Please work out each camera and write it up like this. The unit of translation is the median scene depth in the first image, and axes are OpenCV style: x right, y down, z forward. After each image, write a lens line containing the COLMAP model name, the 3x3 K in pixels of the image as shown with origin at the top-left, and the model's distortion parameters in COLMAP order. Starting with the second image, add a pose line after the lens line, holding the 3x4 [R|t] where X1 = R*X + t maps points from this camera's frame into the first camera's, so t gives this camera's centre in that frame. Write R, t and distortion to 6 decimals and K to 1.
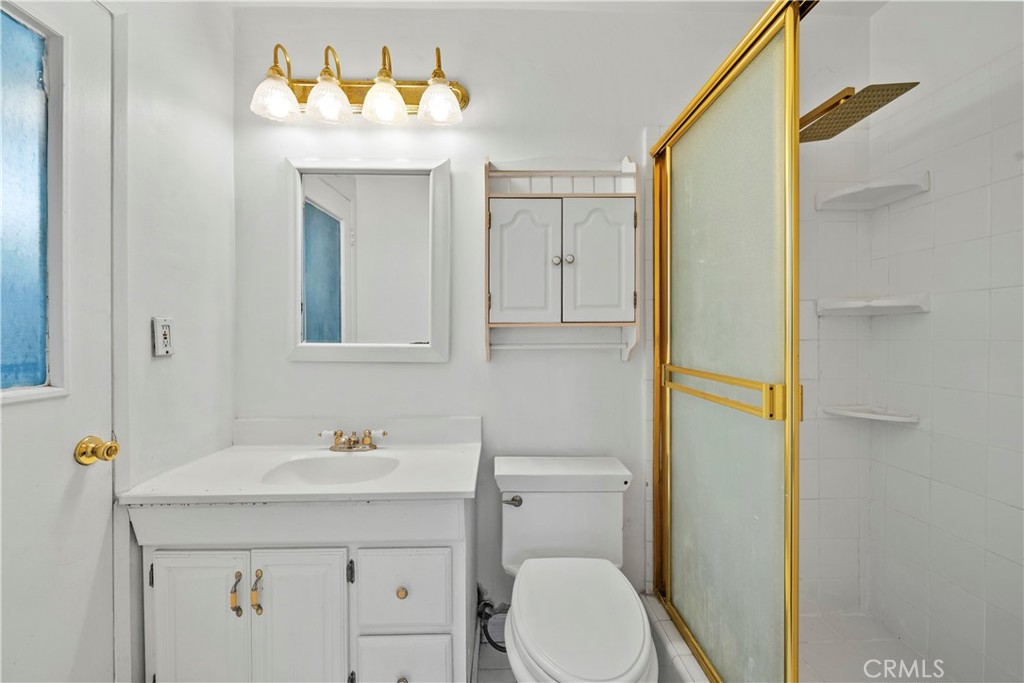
lens RADIAL K [[393.6, 0, 509.3], [0, 393.6, 332.7], [0, 0, 1]] dist [0.000662, 0.000028]
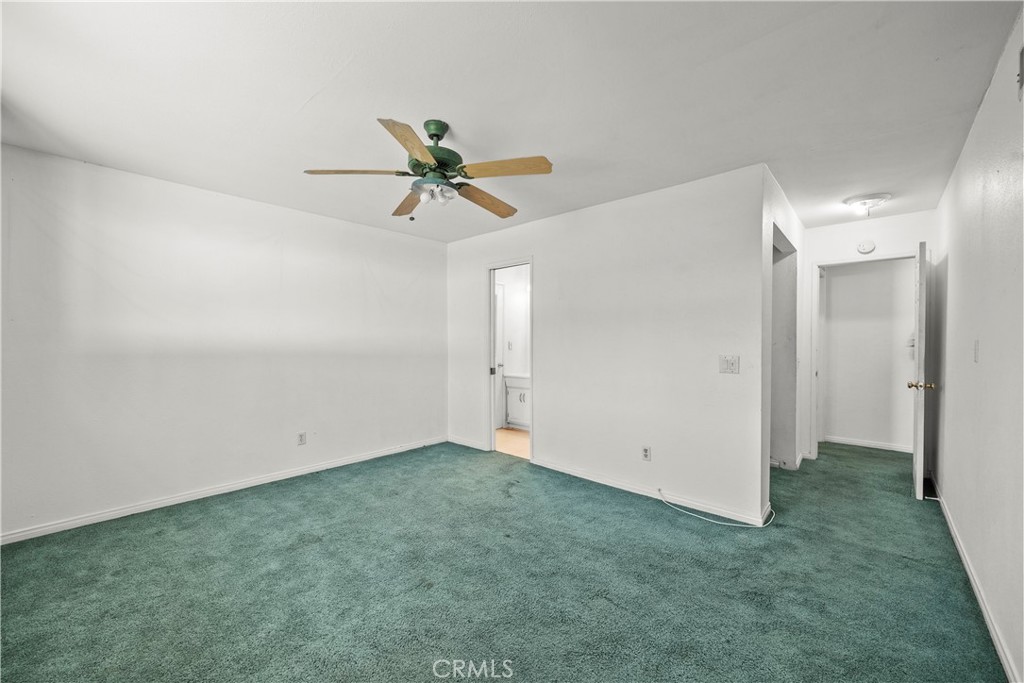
lens RADIAL K [[399.9, 0, 510.6], [0, 399.9, 343.0], [0, 0, 1]] dist [-0.001679, -0.000290]
pose [[0.722392, 0.006571, -0.691452, 0.696870], [-0.005307, 0.999978, 0.003959, -0.010318], [0.691463, 0.000810, 0.722411, -0.704289]]
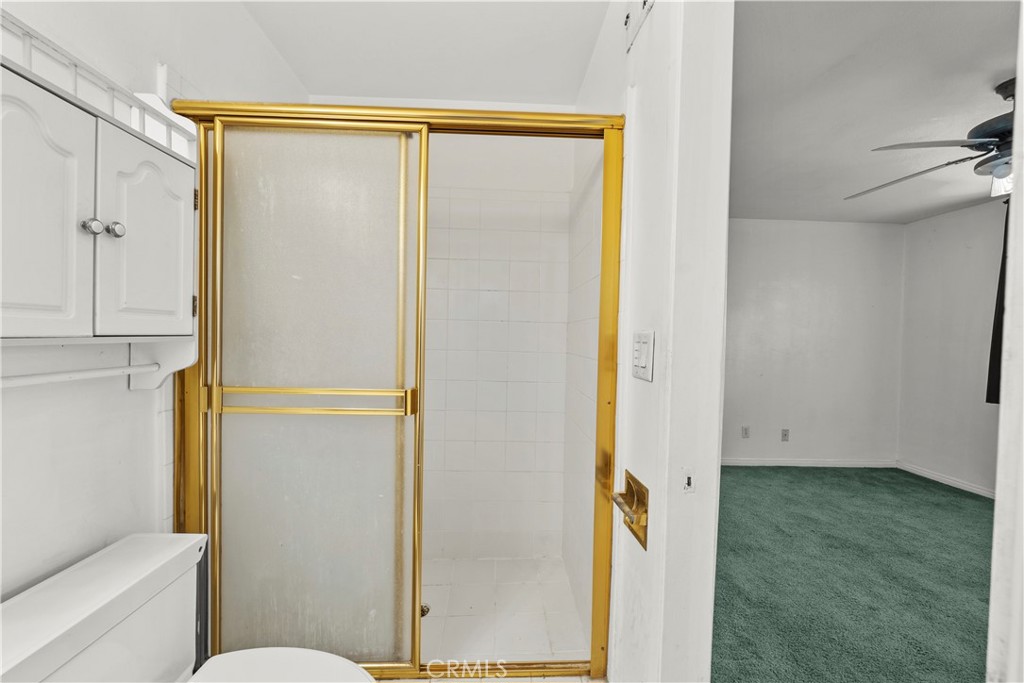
lens RADIAL K [[399.9, 0, 510.6], [0, 399.9, 343.0], [0, 0, 1]] dist [-0.001679, -0.000290]
pose [[-0.015628, -0.016855, 0.999736, -0.449794], [-0.014216, 0.999761, 0.016634, -0.035689], [-0.999777, -0.013952, -0.015864, 0.412589]]
